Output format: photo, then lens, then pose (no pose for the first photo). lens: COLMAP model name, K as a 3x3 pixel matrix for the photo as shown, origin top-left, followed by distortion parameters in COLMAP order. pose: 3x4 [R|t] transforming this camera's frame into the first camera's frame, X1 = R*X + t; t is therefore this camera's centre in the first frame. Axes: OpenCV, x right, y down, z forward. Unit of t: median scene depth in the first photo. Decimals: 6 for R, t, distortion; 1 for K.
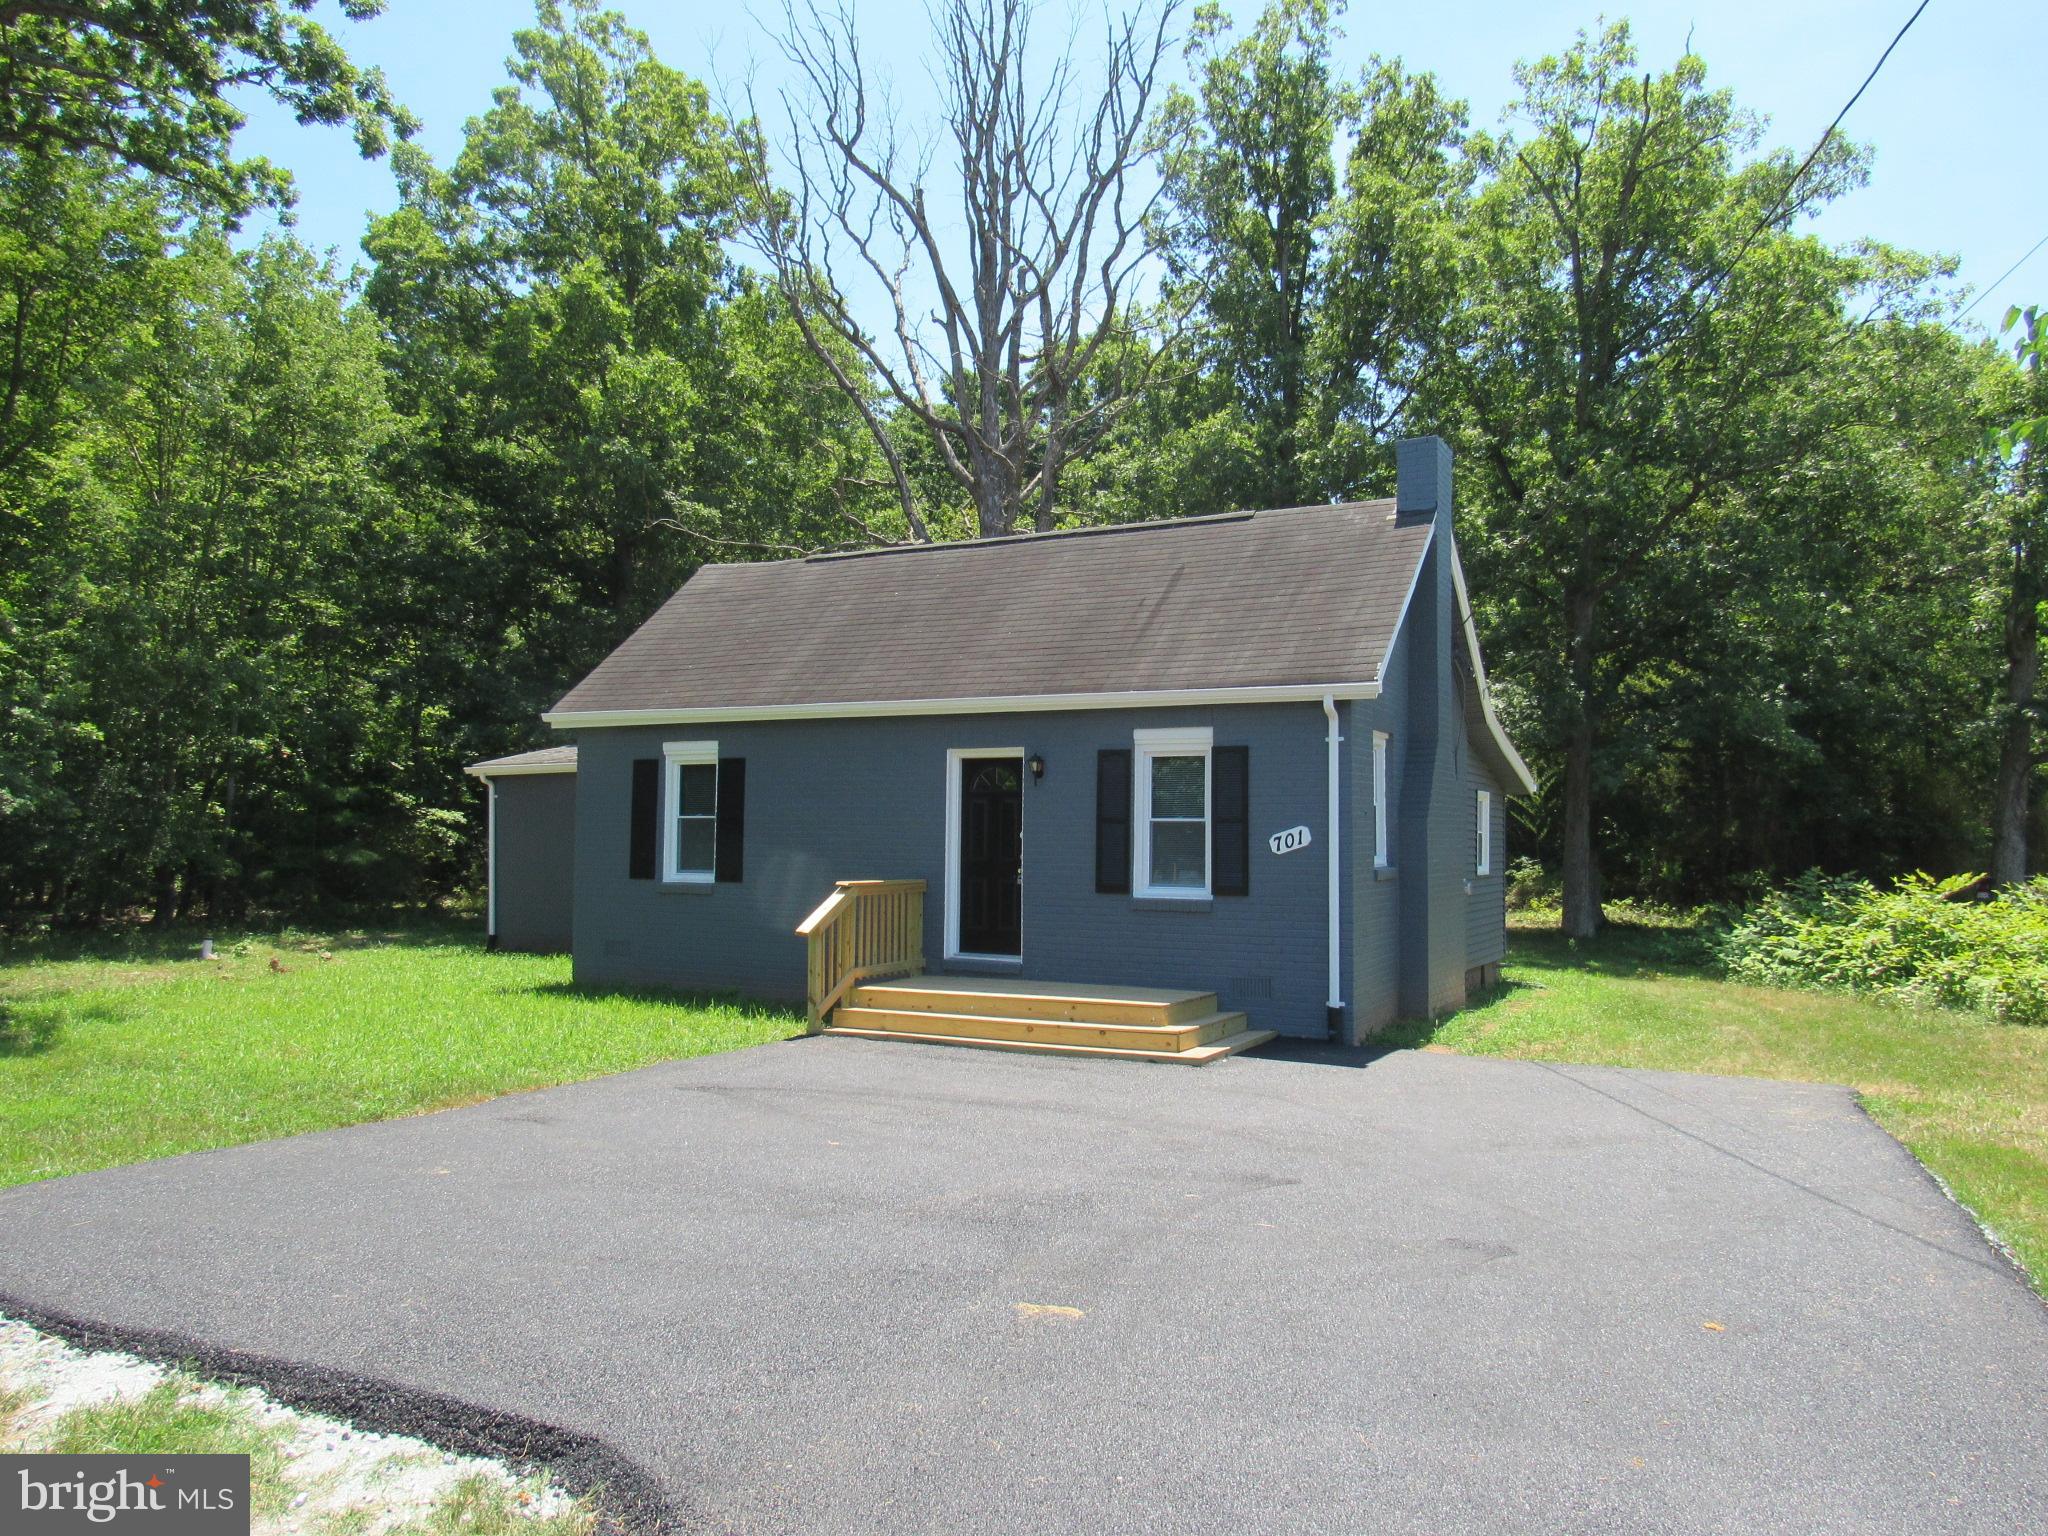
lens RADIAL K [[1474.8, 0, 1021.9], [0, 1474.8, 769.4], [0, 0, 1]] dist [-0.030619, 0.009249]
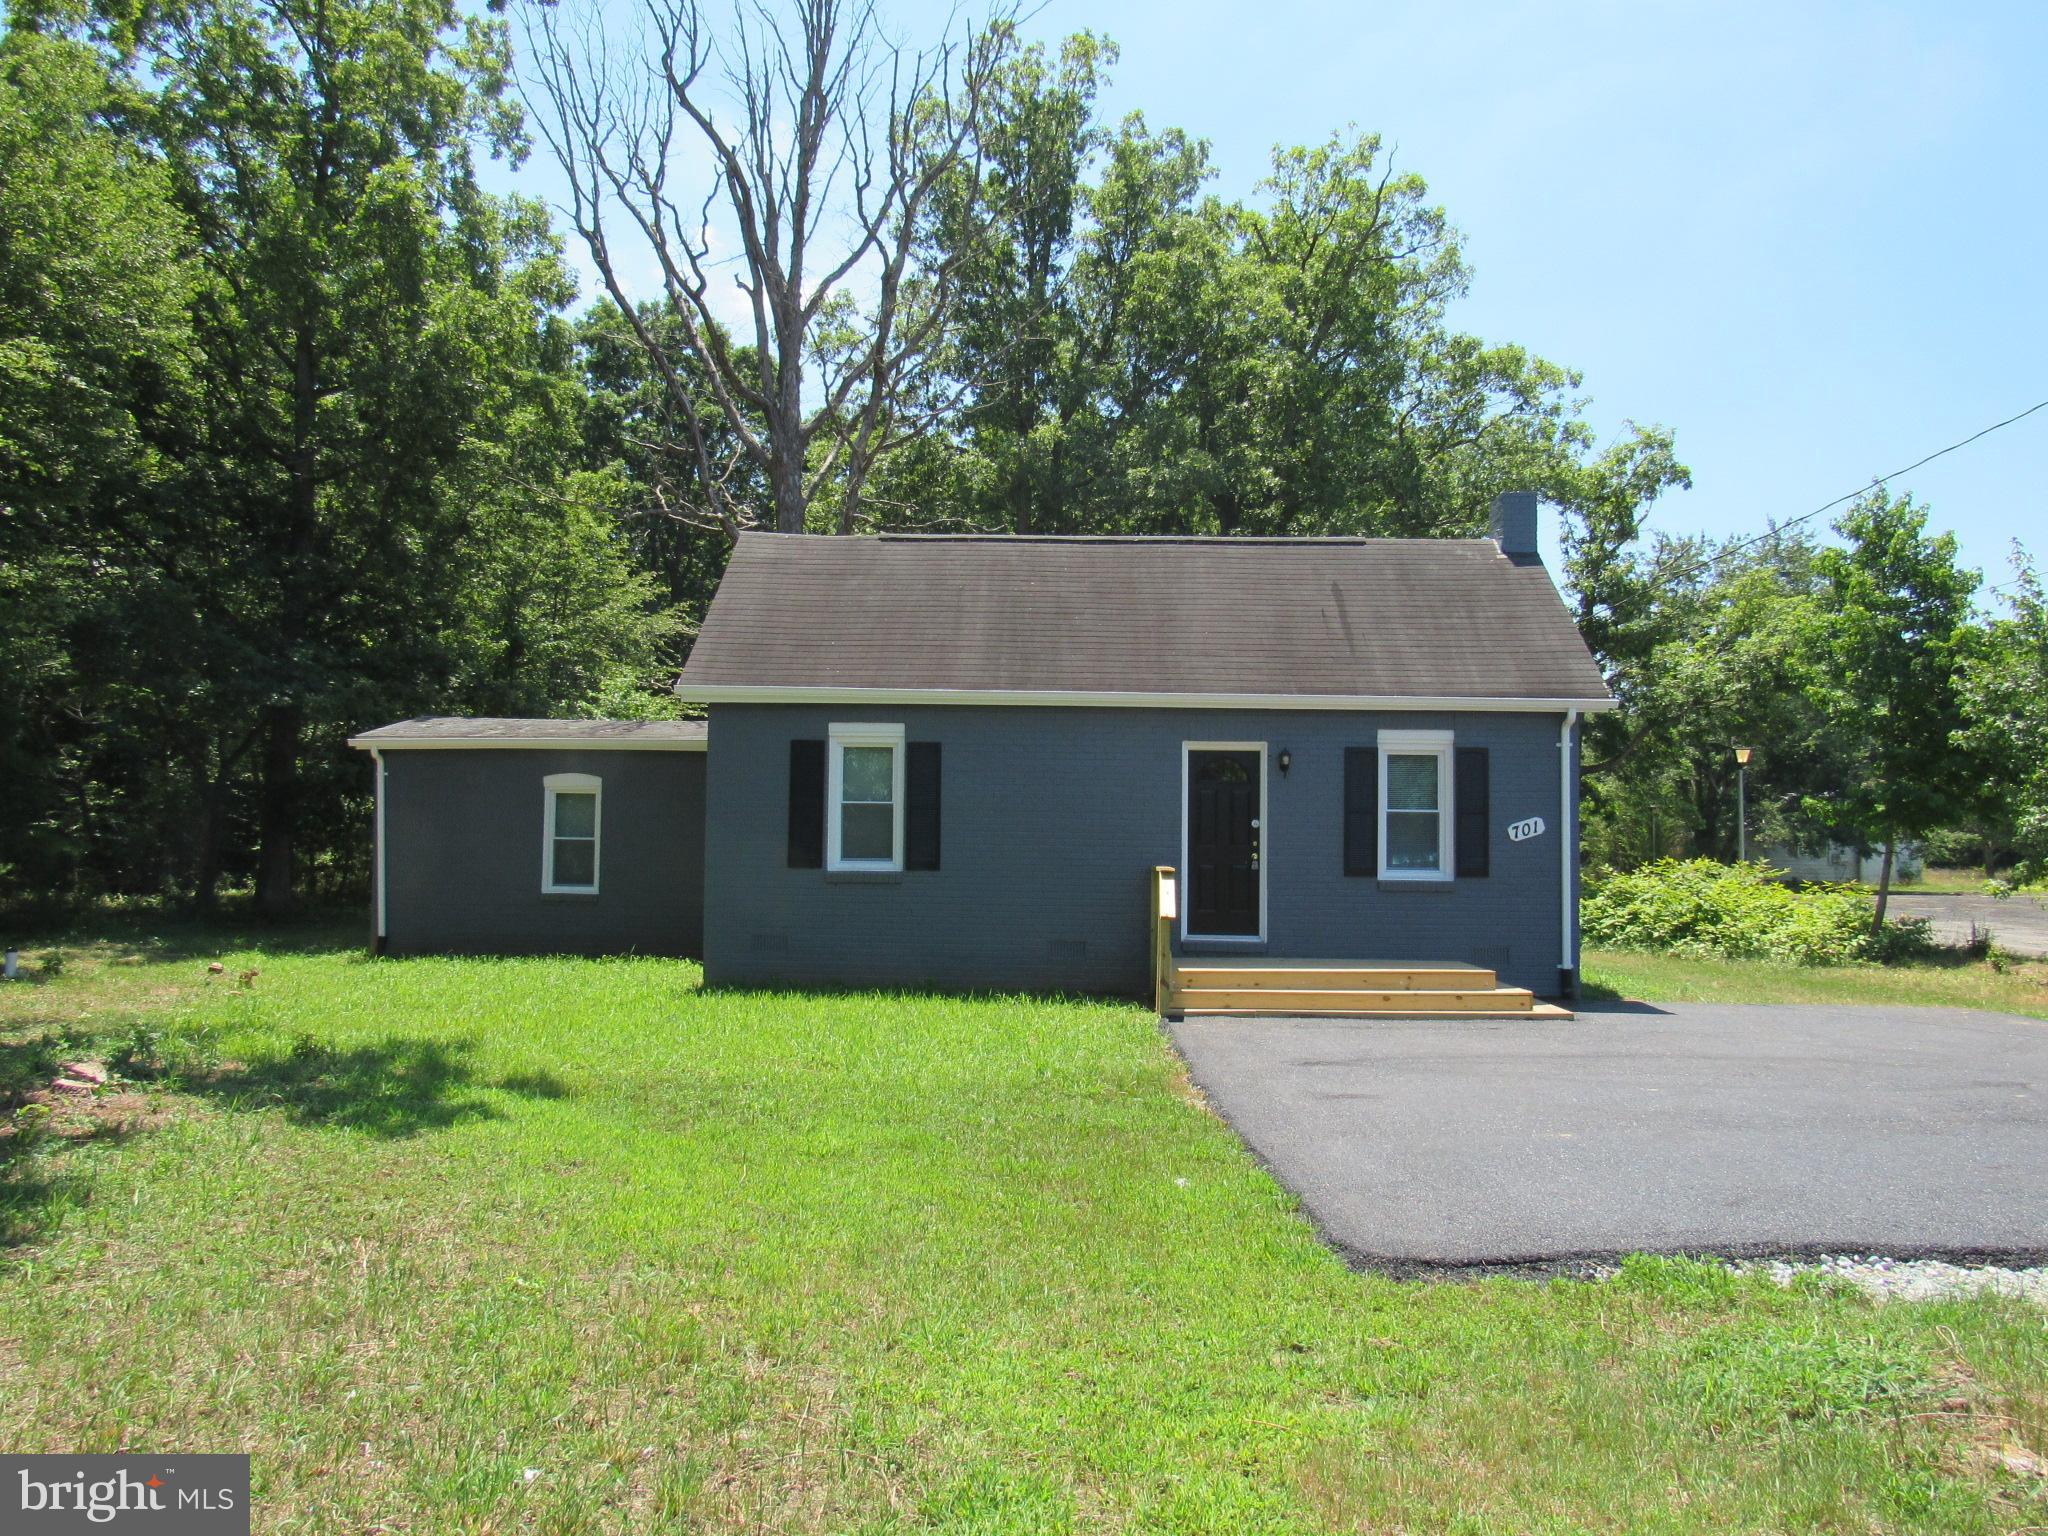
lens RADIAL K [[1474.8, 0, 1037.7], [0, 1474.8, 767.6], [0, 0, 1]] dist [-0.030619, 0.009249]
pose [[0.895199, 0.022684, 0.445088, -0.365636], [-0.025511, 0.999674, 0.000361, 0.004386], [-0.444935, -0.011677, 0.895487, 0.063064]]
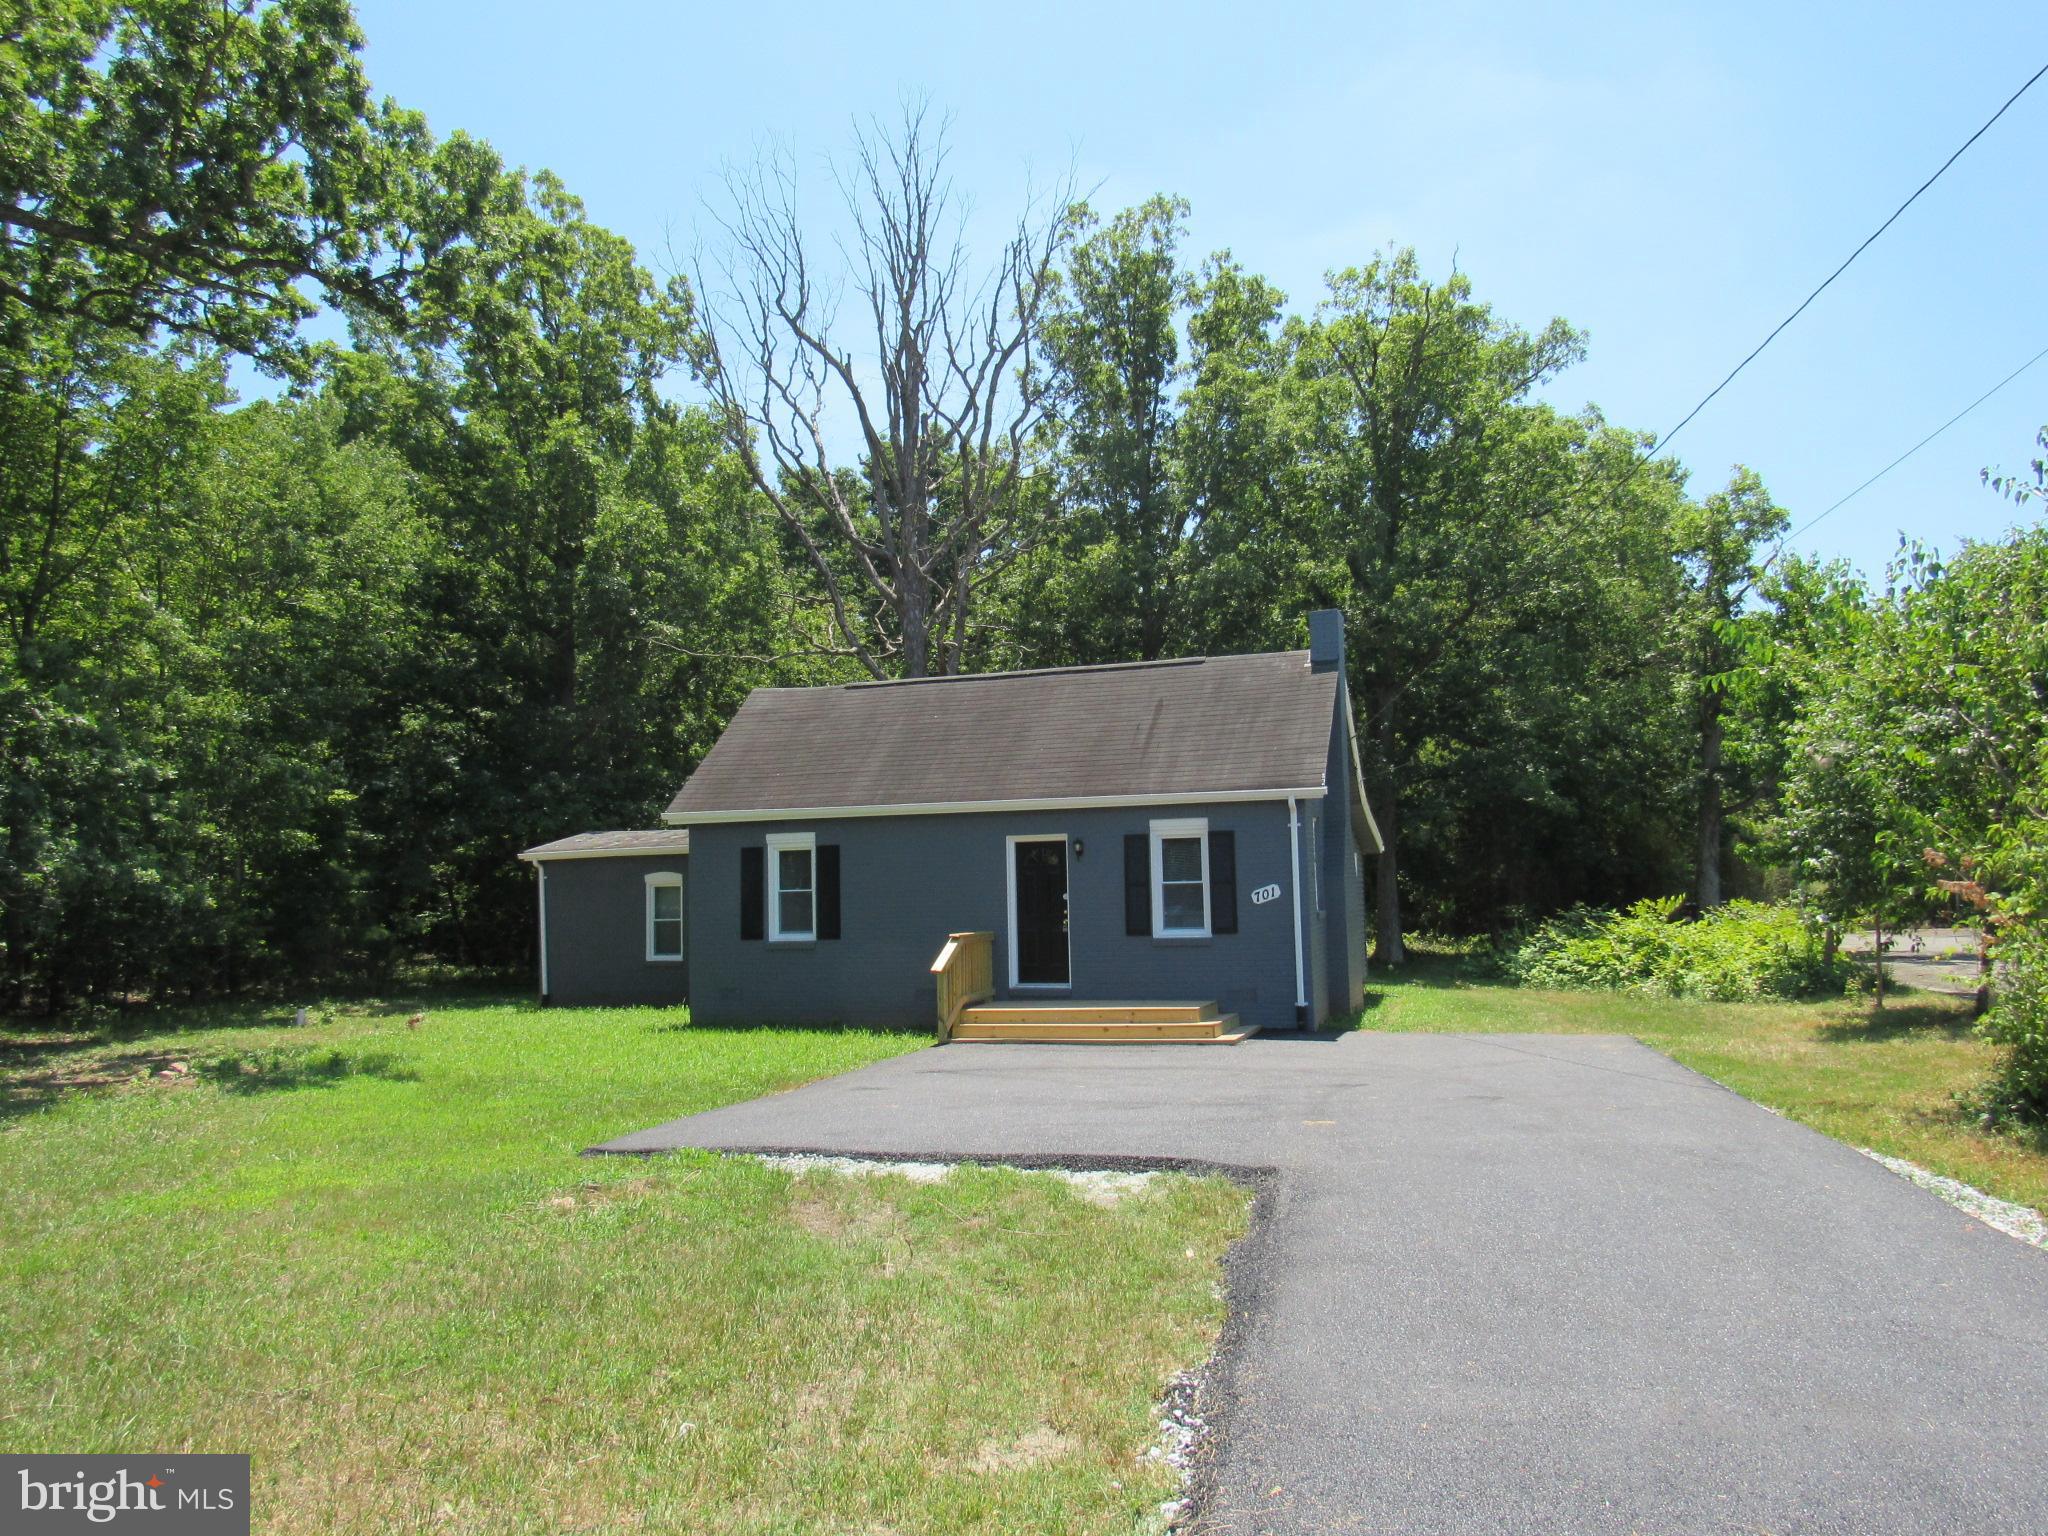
lens RADIAL K [[1474.8, 0, 1027.2], [0, 1474.8, 768.7], [0, 0, 1]] dist [-0.030619, 0.009249]
pose [[0.985934, -0.018840, 0.166072, -0.155597], [0.025047, 0.999061, -0.035361, -0.016301], [-0.165250, 0.039023, 0.985479, -0.219514]]
